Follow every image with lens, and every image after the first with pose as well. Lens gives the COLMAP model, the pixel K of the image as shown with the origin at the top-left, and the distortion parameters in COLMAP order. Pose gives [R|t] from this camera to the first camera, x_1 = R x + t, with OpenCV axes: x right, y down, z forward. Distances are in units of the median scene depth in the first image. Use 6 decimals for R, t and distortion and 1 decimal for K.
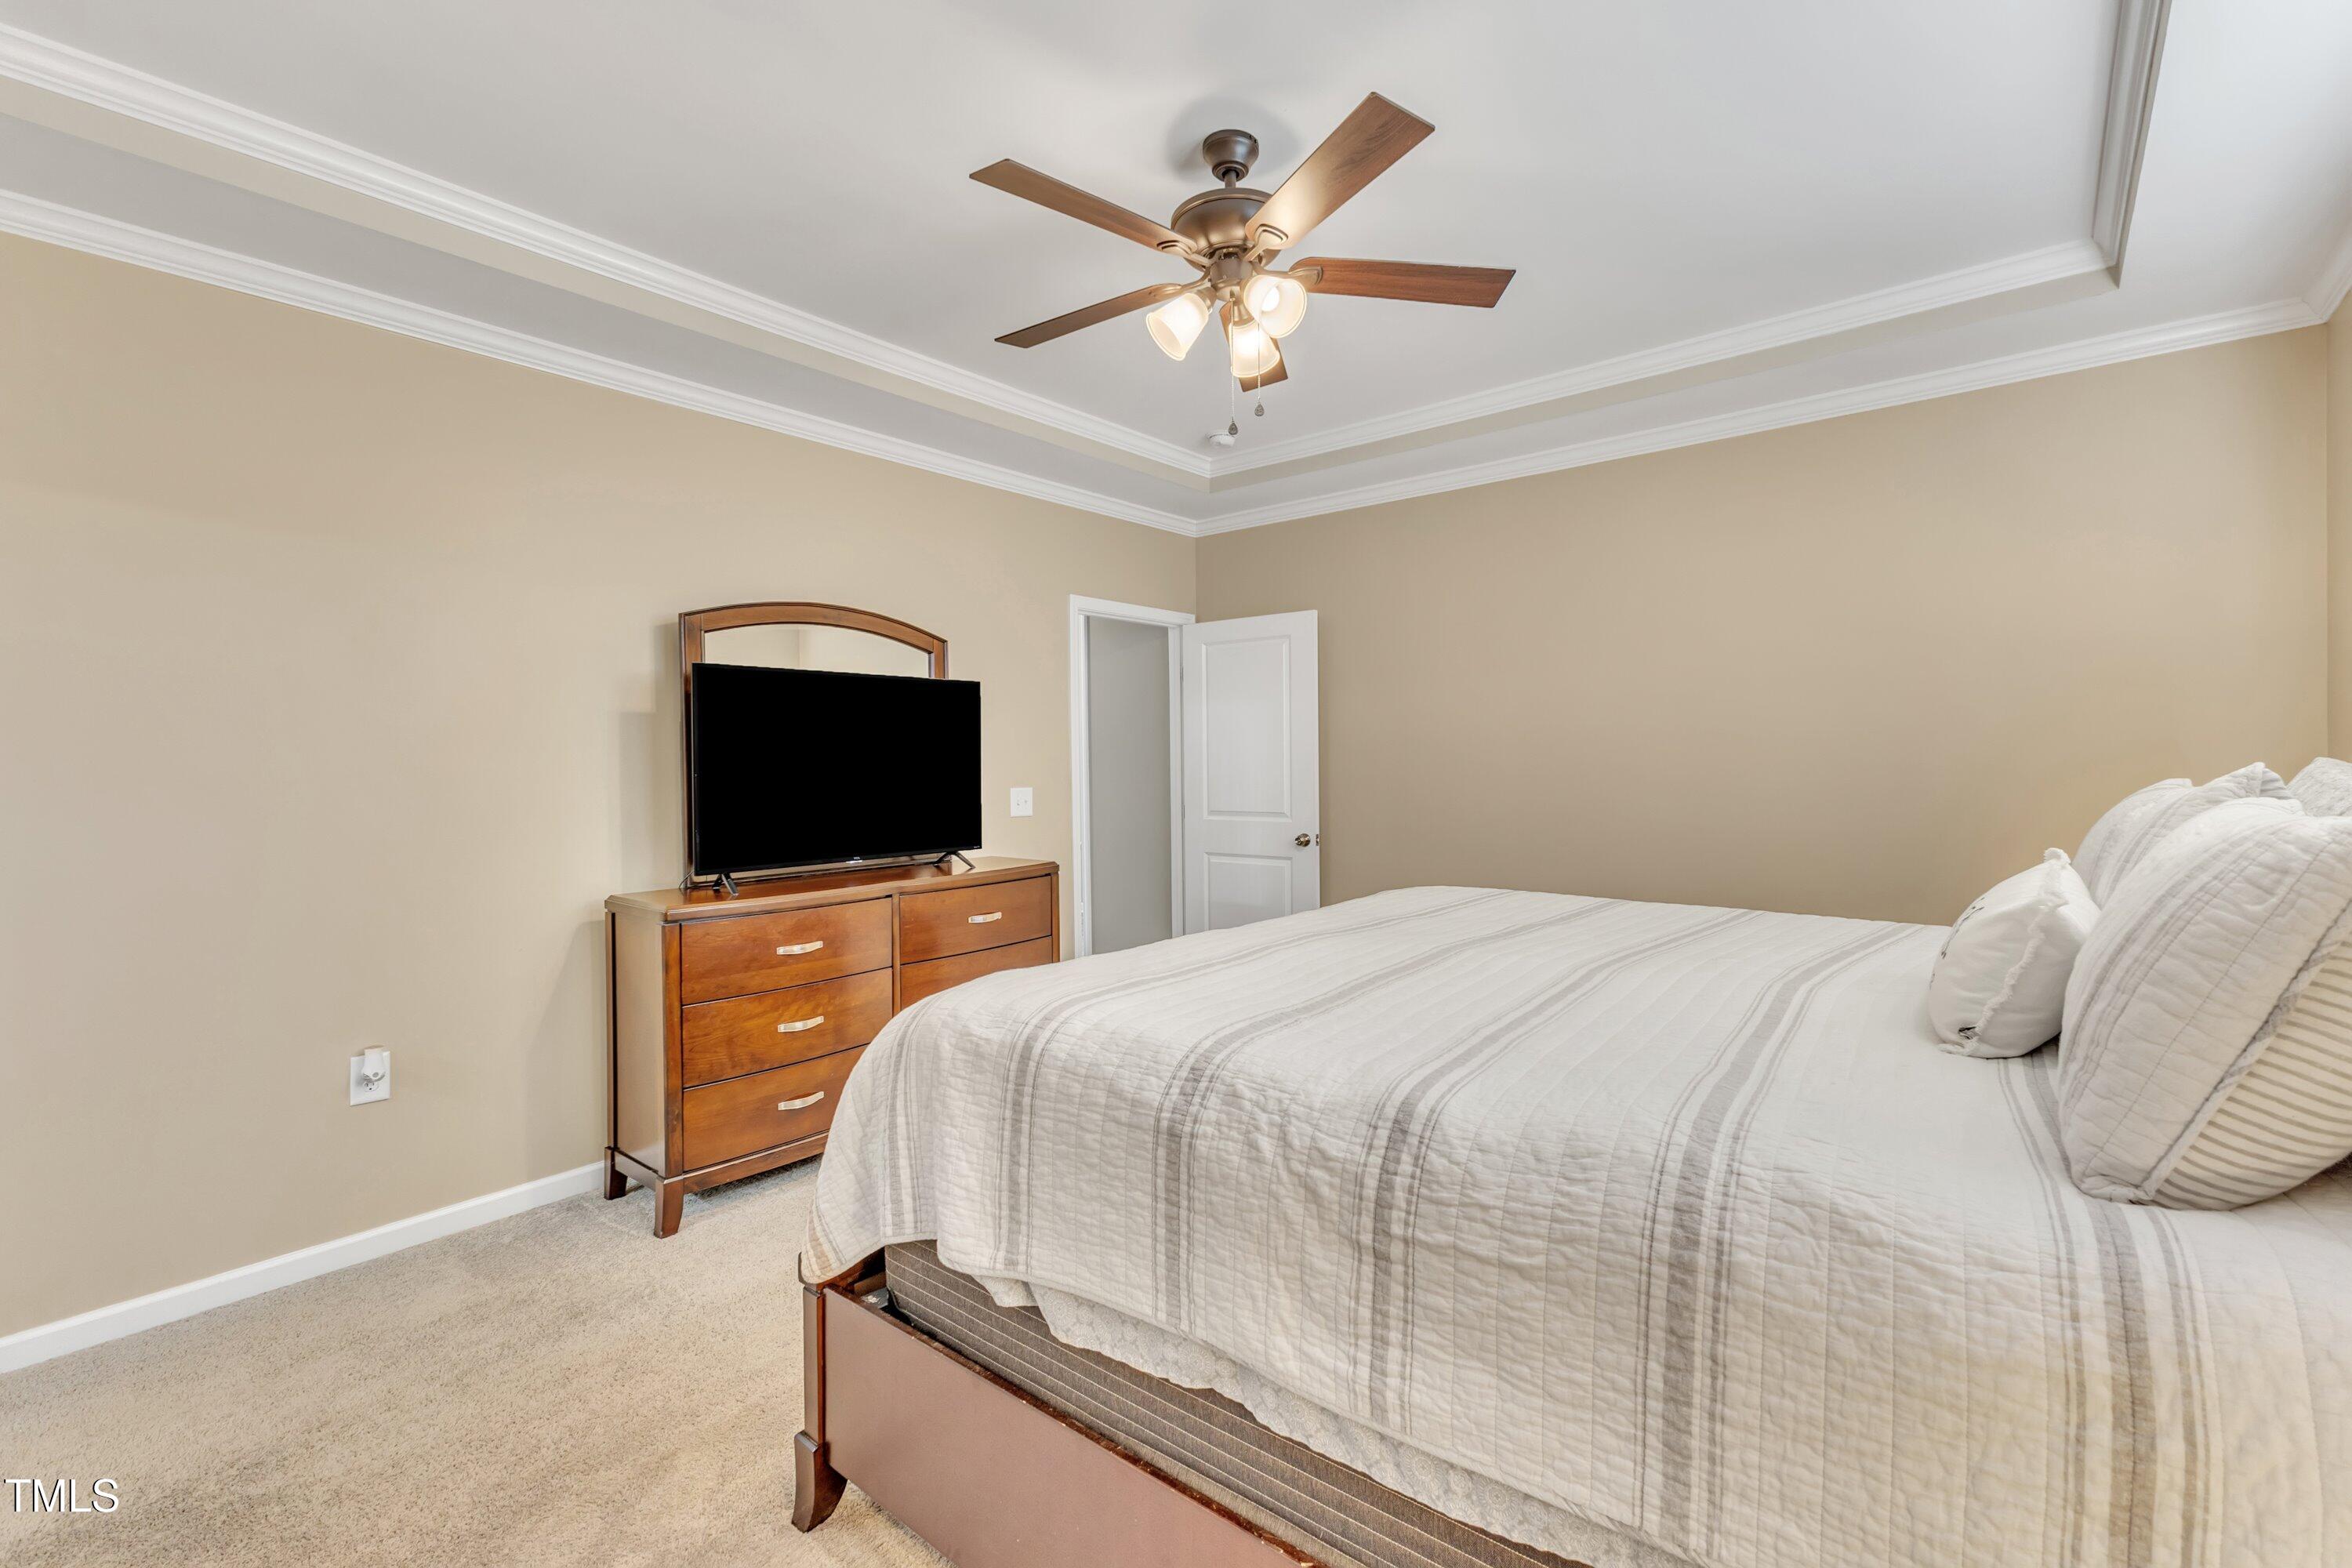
lens RADIAL K [[1014.5, 0, 1180.7], [0, 1014.5, 777.7], [0, 0, 1]] dist [0.008360, -0.000418]
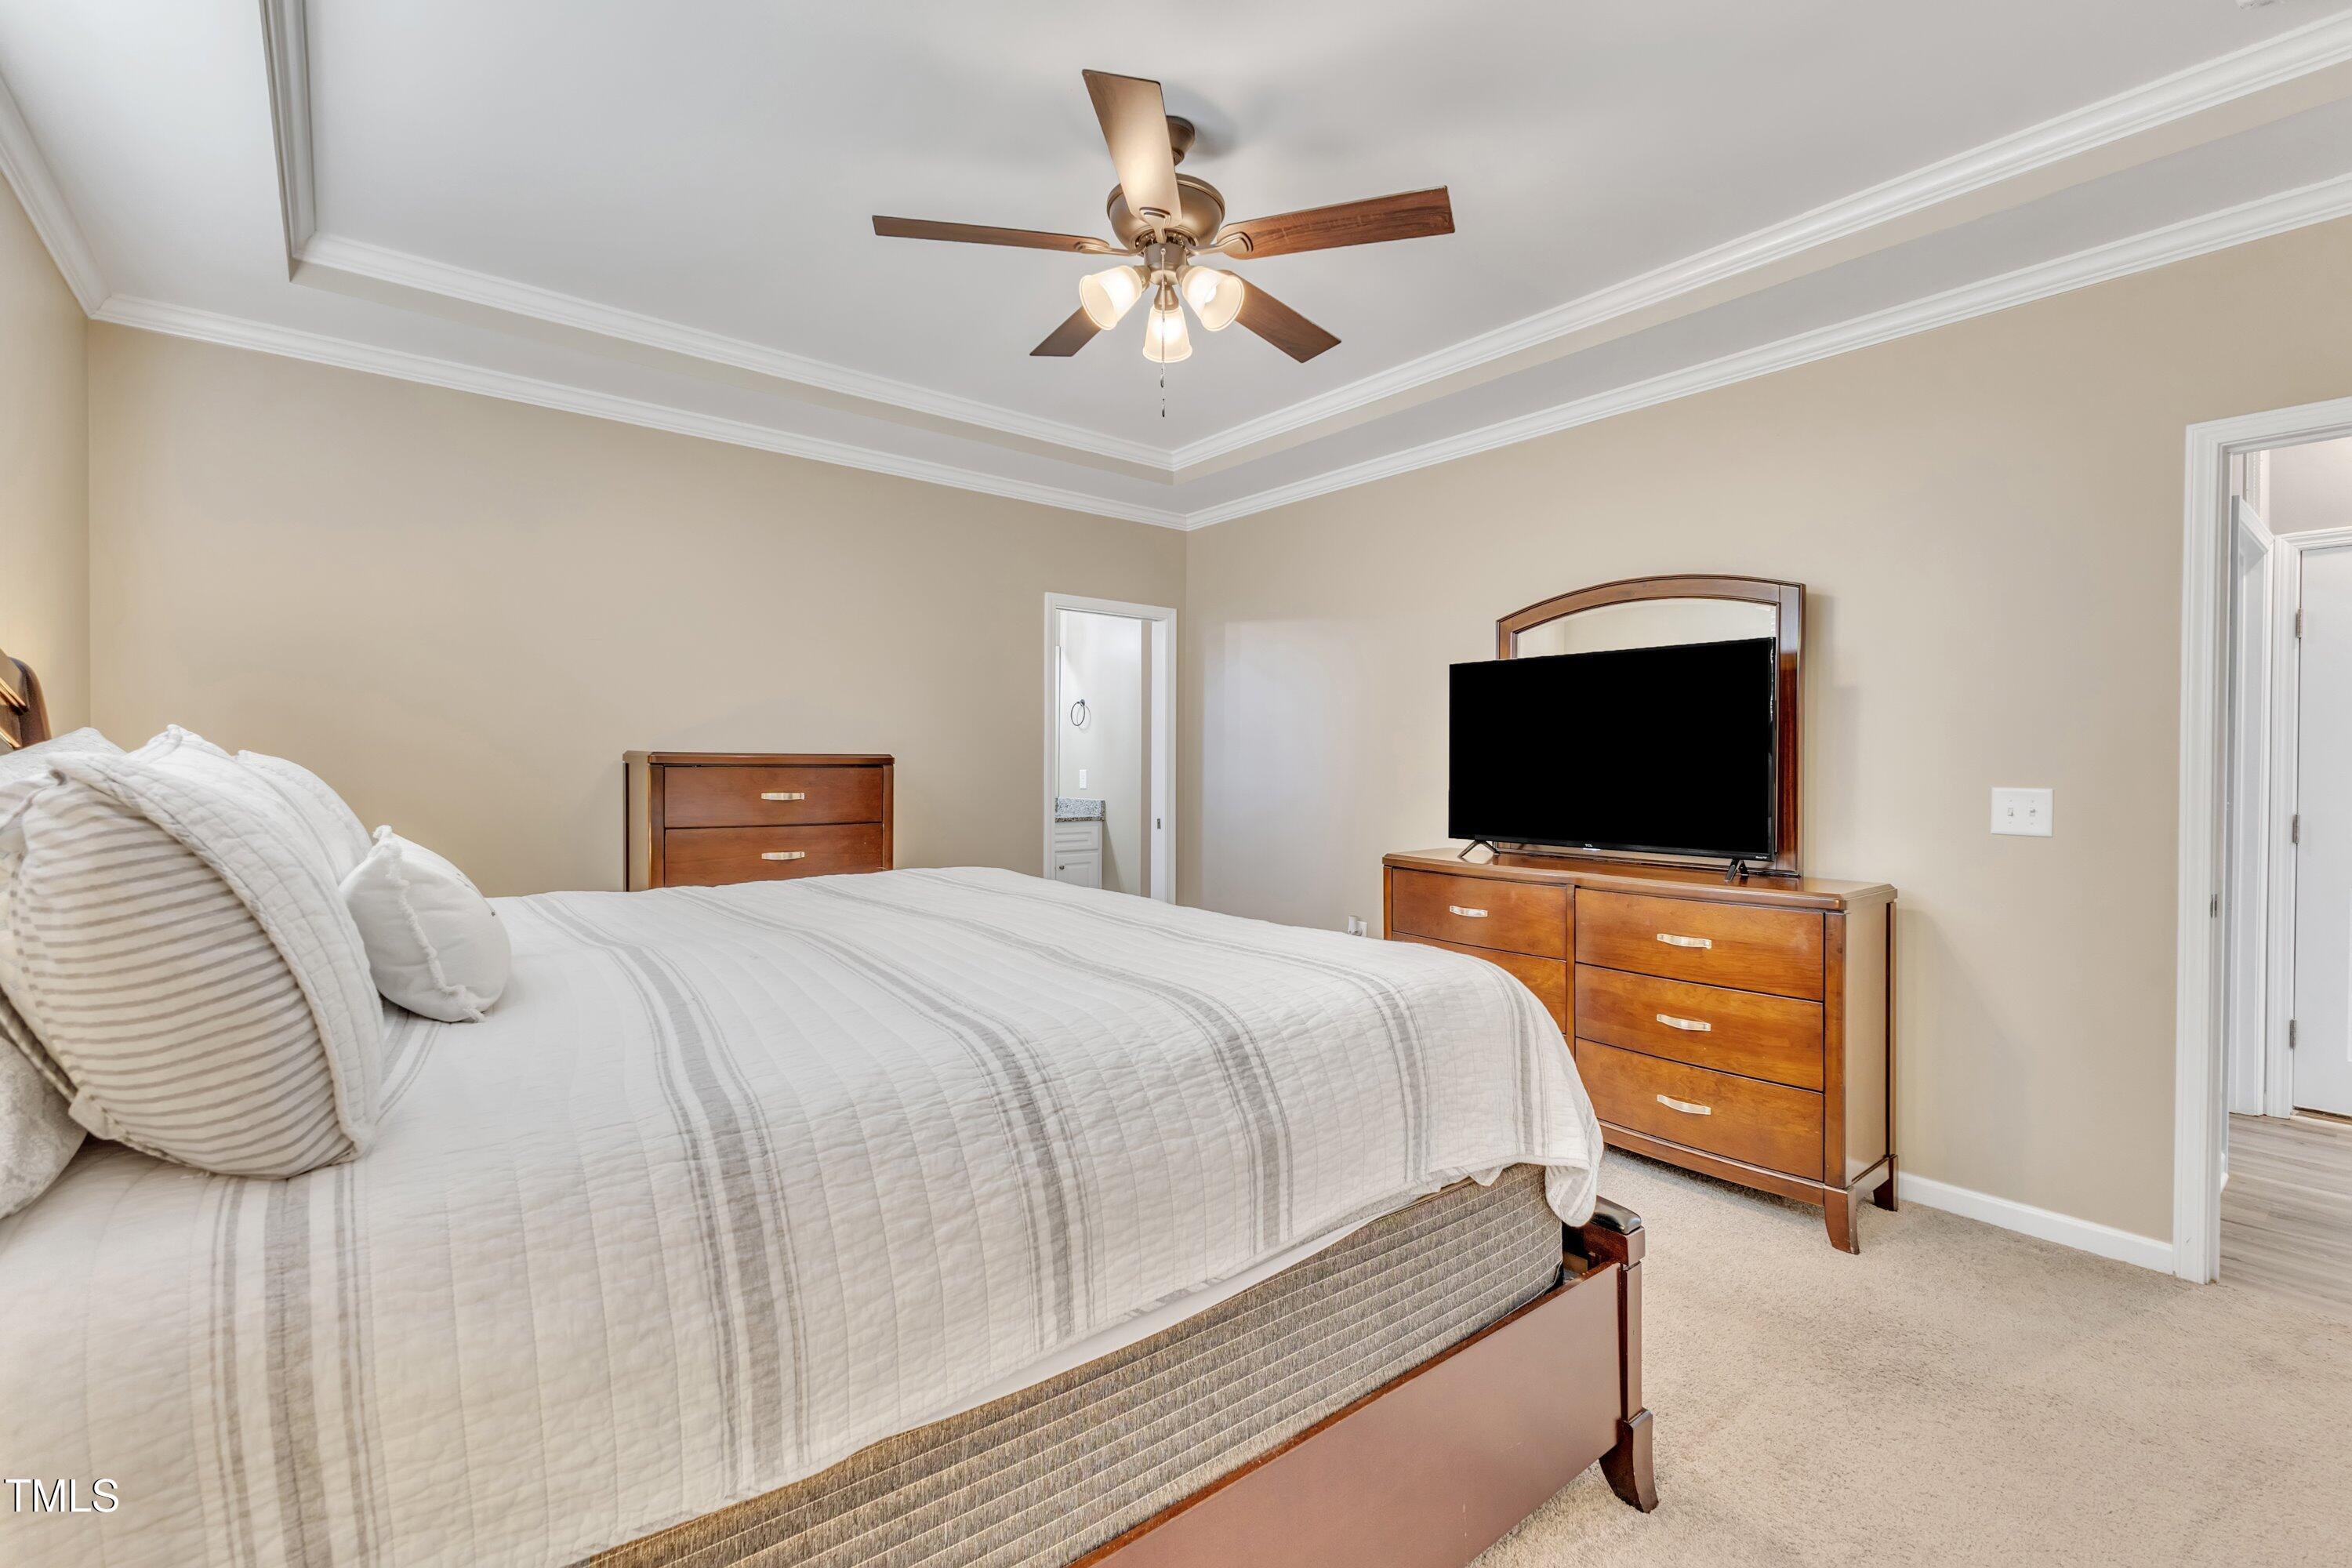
lens RADIAL K [[1014.5, 0, 1180.7], [0, 1014.5, 777.7], [0, 0, 1]] dist [0.008360, -0.000418]
pose [[-0.195365, 0.035135, -0.980101, 0.715382], [-0.017848, 0.999065, 0.039372, -0.014988], [0.980568, 0.025185, -0.194555, 0.814374]]
